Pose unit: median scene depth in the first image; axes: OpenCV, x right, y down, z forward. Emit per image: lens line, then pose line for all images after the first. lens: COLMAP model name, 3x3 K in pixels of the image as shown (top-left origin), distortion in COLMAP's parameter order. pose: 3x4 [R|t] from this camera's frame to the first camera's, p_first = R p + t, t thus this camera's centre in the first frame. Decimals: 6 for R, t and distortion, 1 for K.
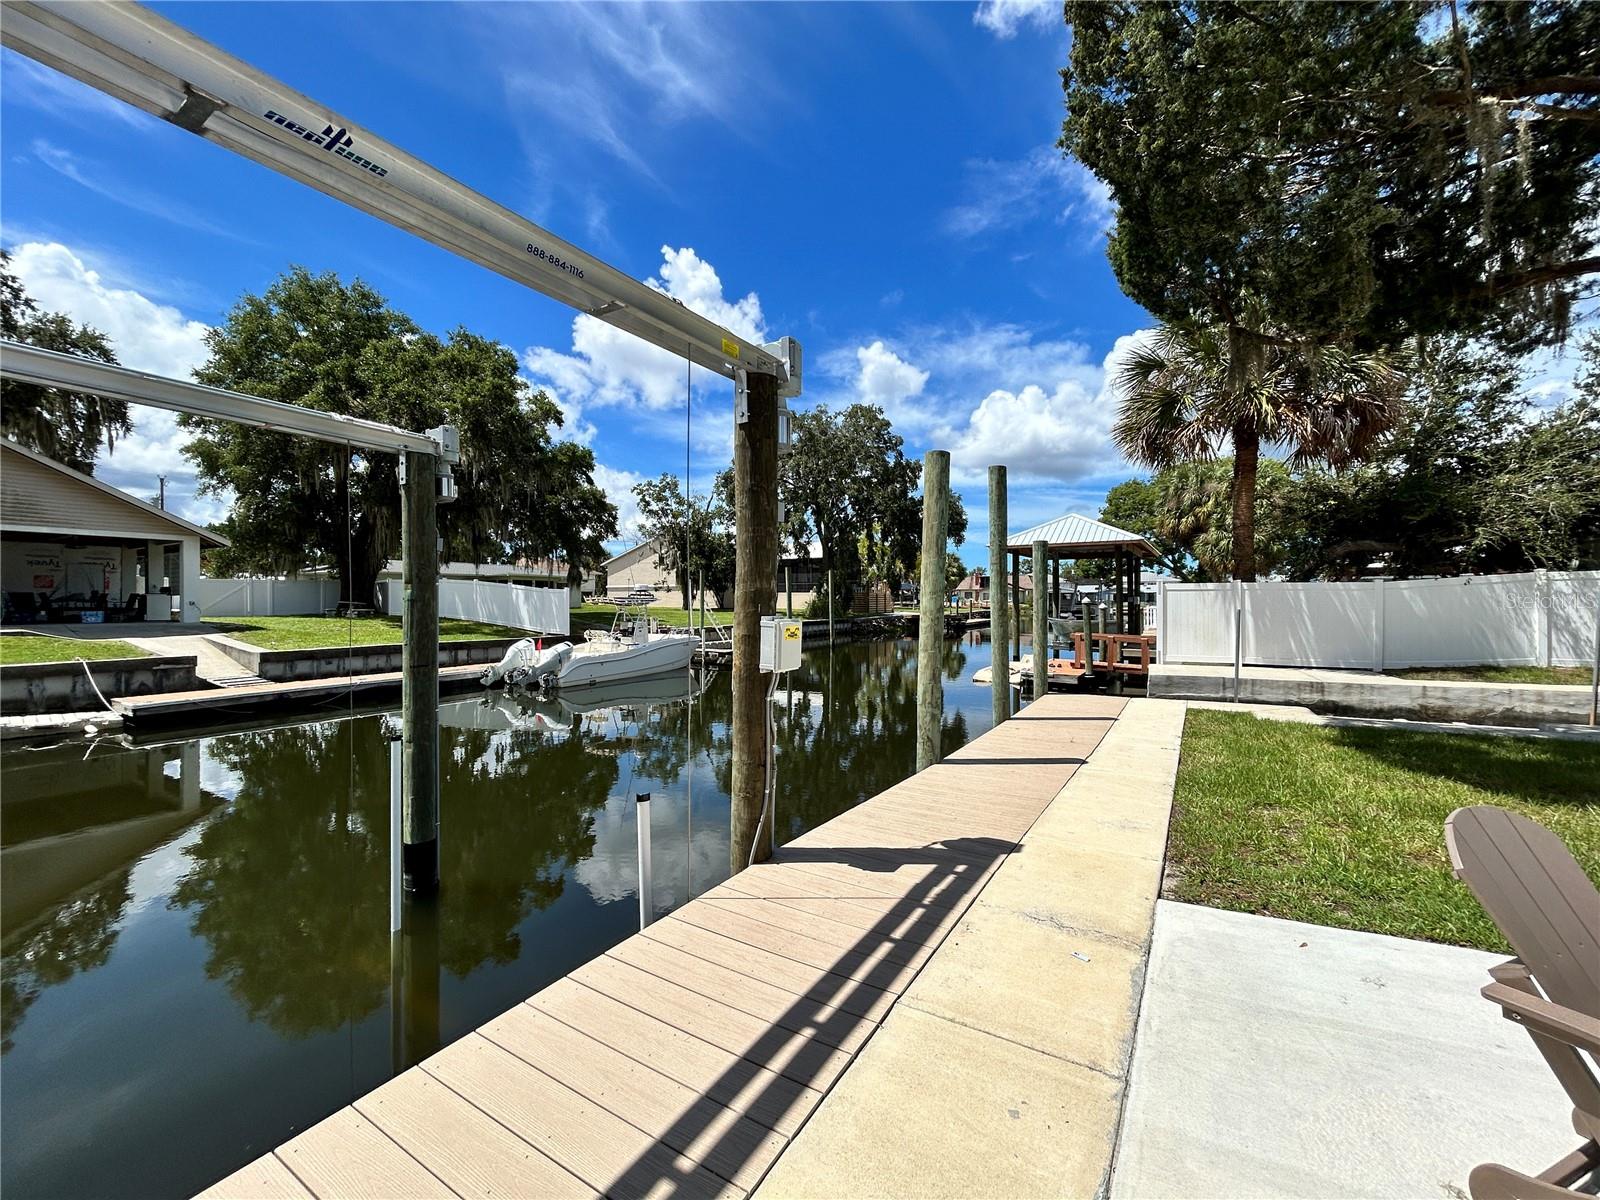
lens RADIAL K [[635.7, 0, 806.0], [0, 635.7, 596.6], [0, 0, 1]] dist [0.001699, -0.000221]
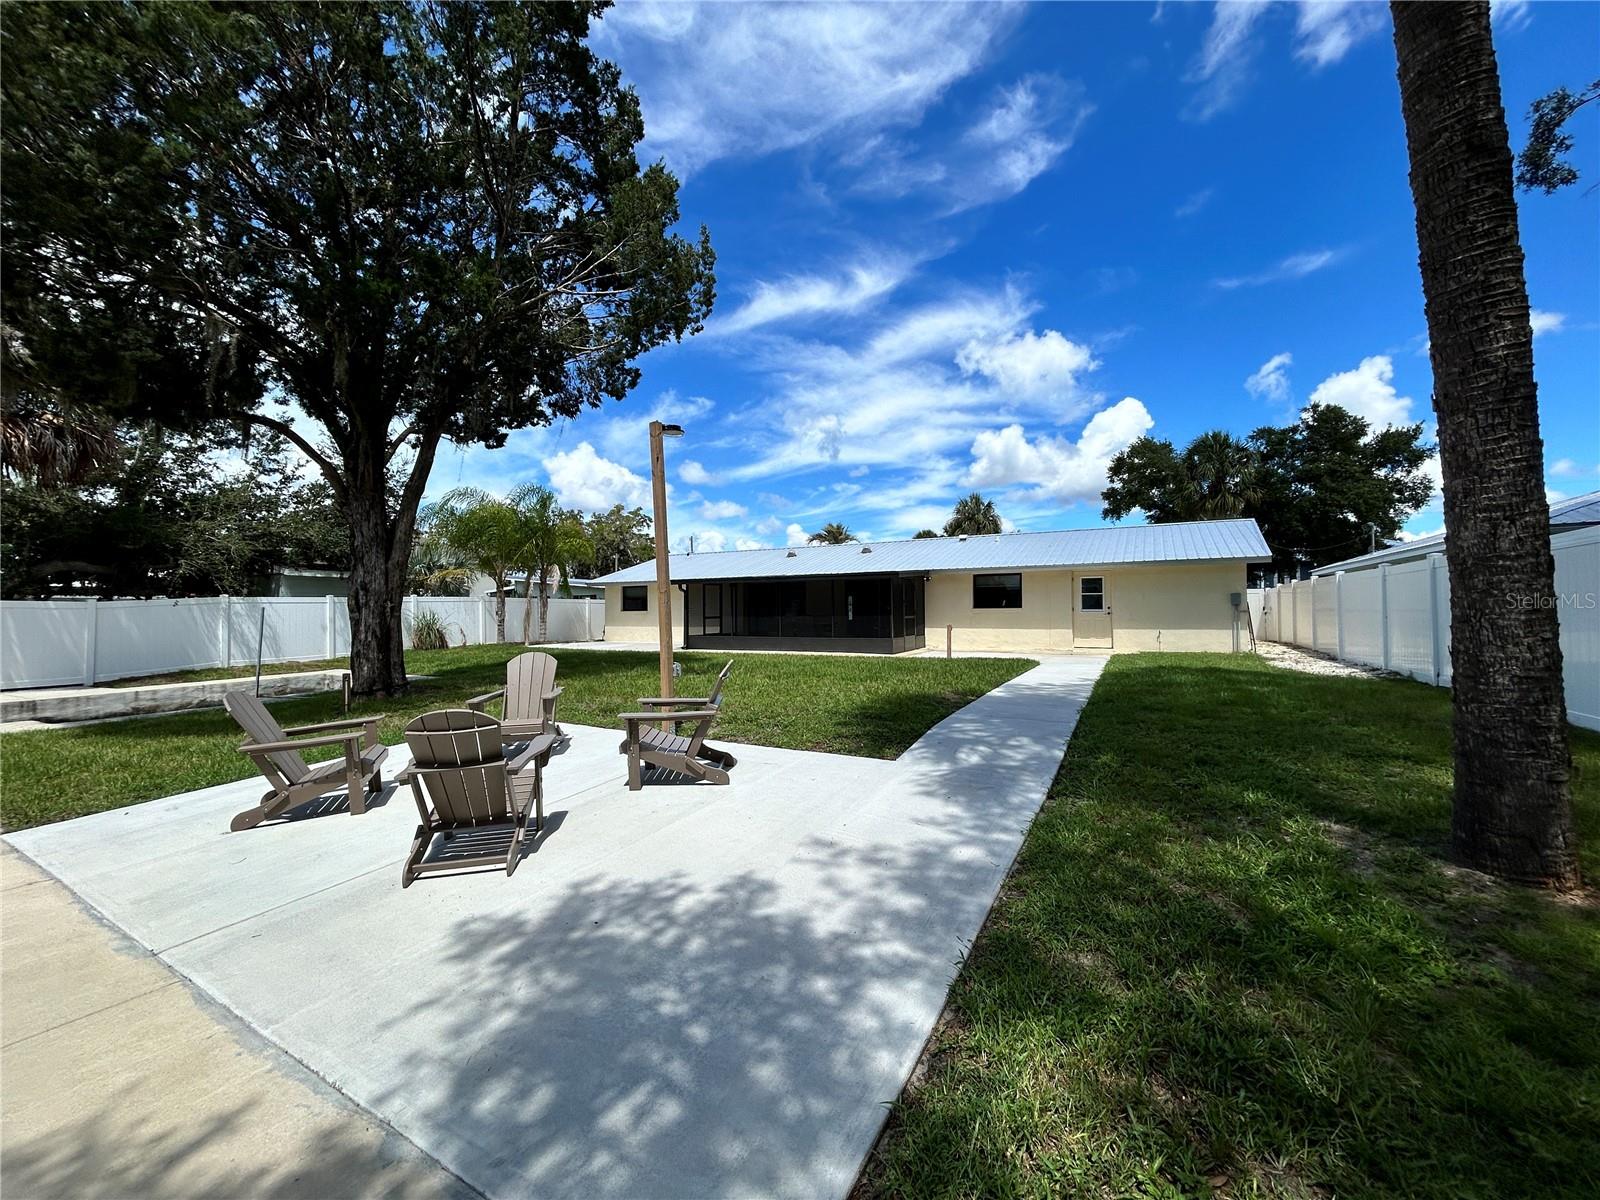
lens RADIAL K [[635.7, 0, 796.2], [0, 635.7, 598.6], [0, 0, 1]] dist [0.001699, -0.000221]
pose [[-0.029878, 0.024831, 0.999245, -0.171435], [0.004054, 0.999686, -0.024720, 0.002761], [-0.999545, 0.003312, -0.029969, -0.127093]]
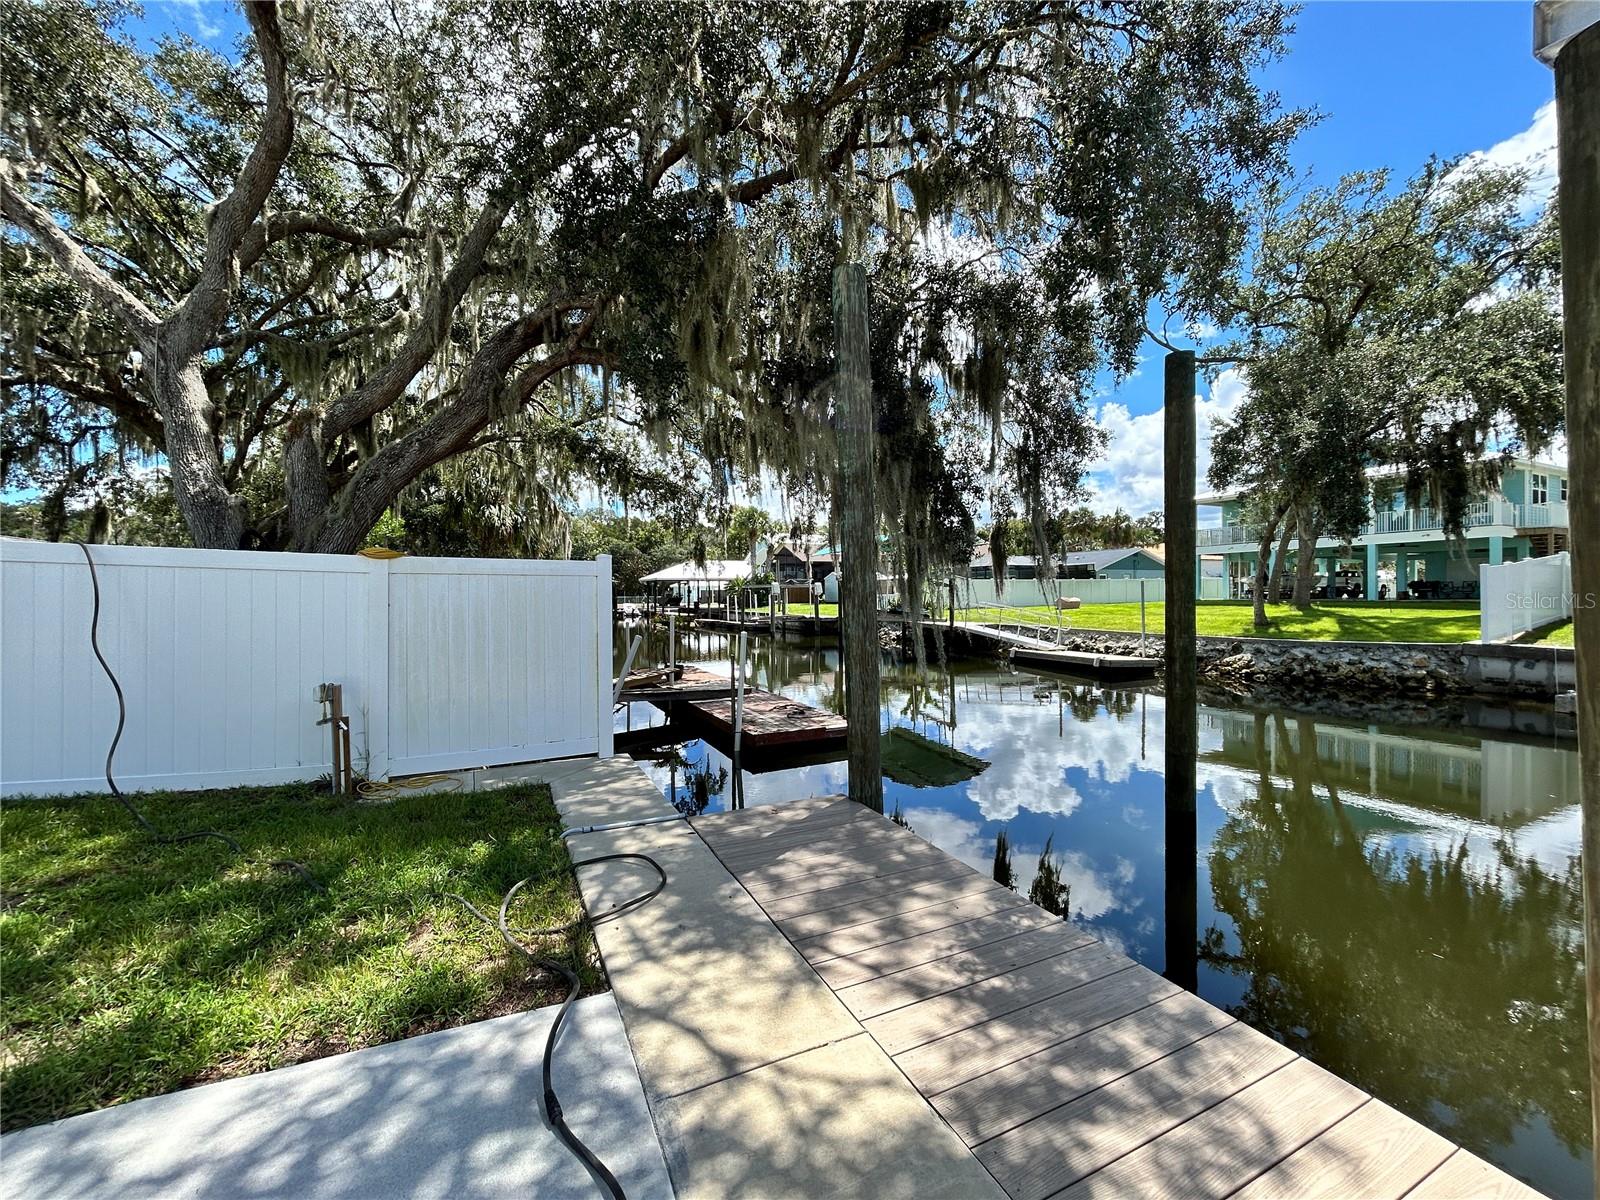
lens RADIAL K [[635.7, 0, 797.7], [0, 635.7, 607.4], [0, 0, 1]] dist [0.001699, -0.000221]
pose [[-0.542183, 0.015316, -0.840121, 0.295952], [0.012105, 0.999872, 0.010417, -0.000708], [0.840173, -0.004522, -0.542299, 0.190165]]
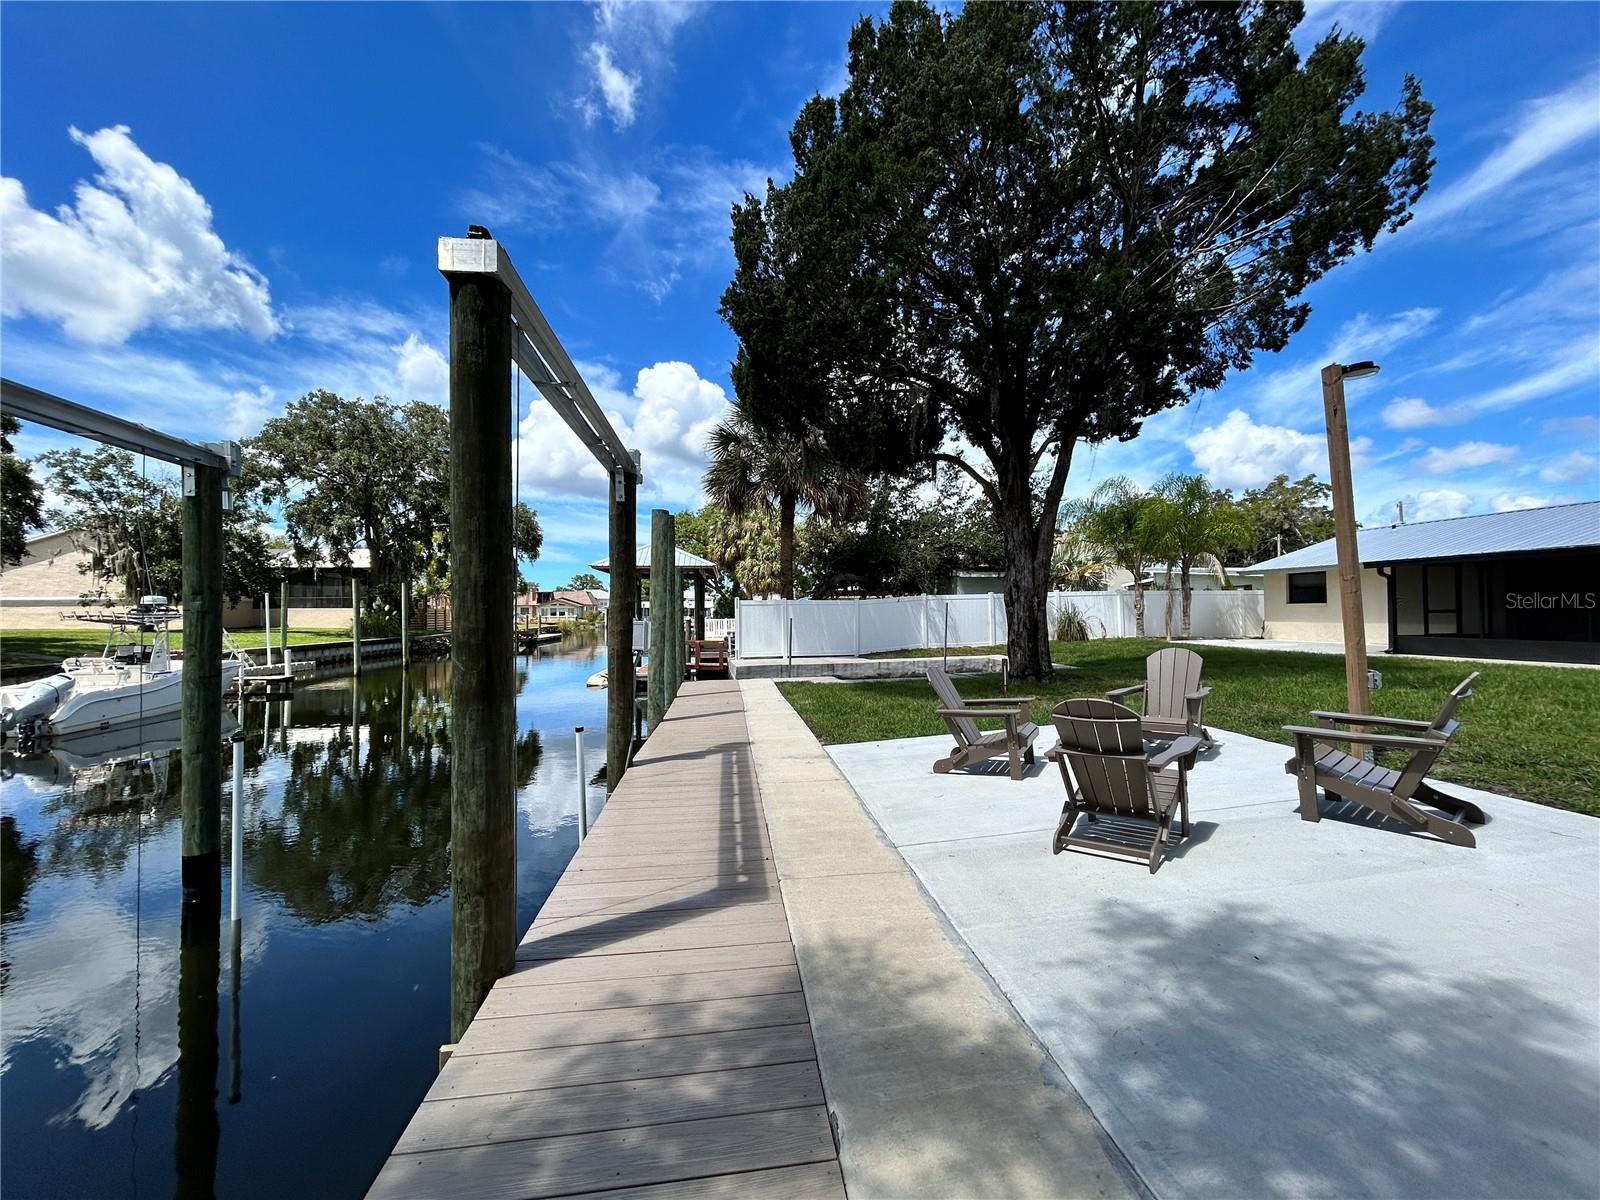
lens RADIAL K [[635.7, 0, 798.4], [0, 635.7, 593.9], [0, 0, 1]] dist [0.001699, -0.000221]
pose [[0.781656, 0.012305, 0.623588, -0.173941], [0.005515, 0.999630, -0.026638, 0.002699], [-0.623685, 0.024260, 0.781299, -0.128568]]
